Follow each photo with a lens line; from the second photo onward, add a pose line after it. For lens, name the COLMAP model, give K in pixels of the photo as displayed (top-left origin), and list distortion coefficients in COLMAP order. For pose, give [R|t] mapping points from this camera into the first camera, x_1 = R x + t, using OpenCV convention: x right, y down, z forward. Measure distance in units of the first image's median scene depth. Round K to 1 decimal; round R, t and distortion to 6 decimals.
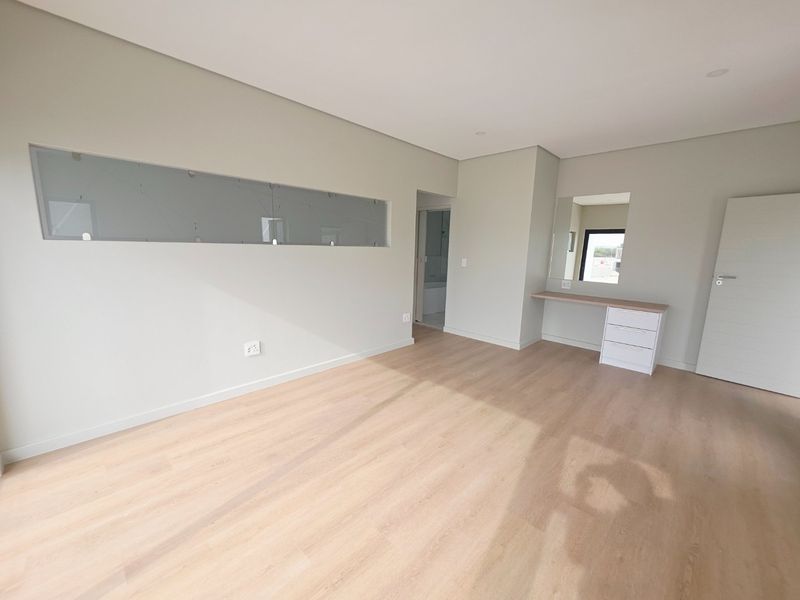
lens RADIAL K [[317.7, 0, 400.0], [0, 317.7, 300.0], [0, 0, 1]] dist [0.000117, -0.000334]
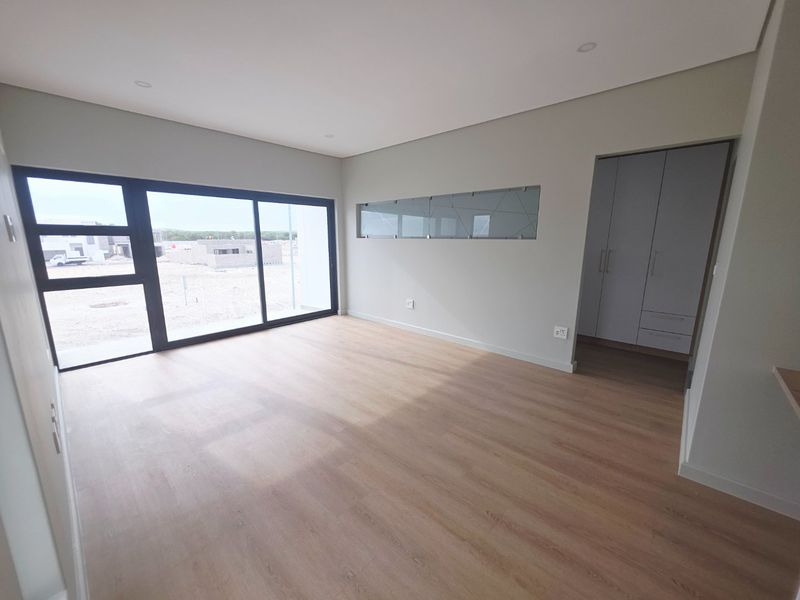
lens RADIAL K [[317.7, 0, 400.0], [0, 317.7, 300.0], [0, 0, 1]] dist [0.000117, -0.000334]
pose [[0.038849, 0.171991, -0.984332, 1.007996], [-0.168997, 0.972016, 0.163169, -0.108341], [0.984851, 0.160011, 0.066828, 0.756301]]
